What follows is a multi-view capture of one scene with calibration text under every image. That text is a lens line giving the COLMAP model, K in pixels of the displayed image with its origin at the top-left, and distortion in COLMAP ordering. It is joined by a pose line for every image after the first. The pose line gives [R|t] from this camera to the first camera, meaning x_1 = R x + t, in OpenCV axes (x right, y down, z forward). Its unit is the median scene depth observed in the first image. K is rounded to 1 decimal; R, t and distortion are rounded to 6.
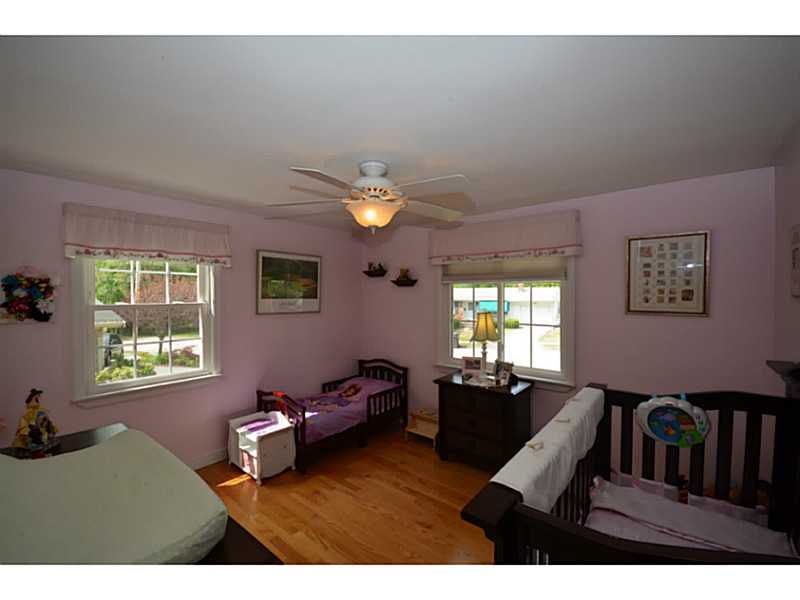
lens RADIAL K [[349.4, 0, 401.6], [0, 349.4, 299.4], [0, 0, 1]] dist [-0.013725, -0.001525]
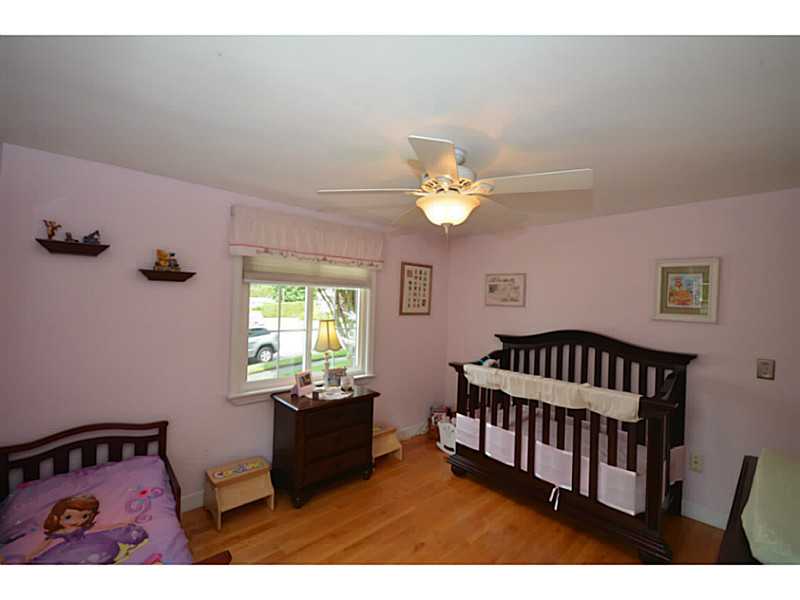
lens RADIAL K [[349.4, 0, 401.7], [0, 349.4, 301.5], [0, 0, 1]] dist [-0.013725, -0.001525]
pose [[0.137776, 0.002176, 0.990461, -0.680139], [-0.014439, 0.999896, -0.000188, -0.013694], [-0.990358, -0.014275, 0.137793, 0.715432]]
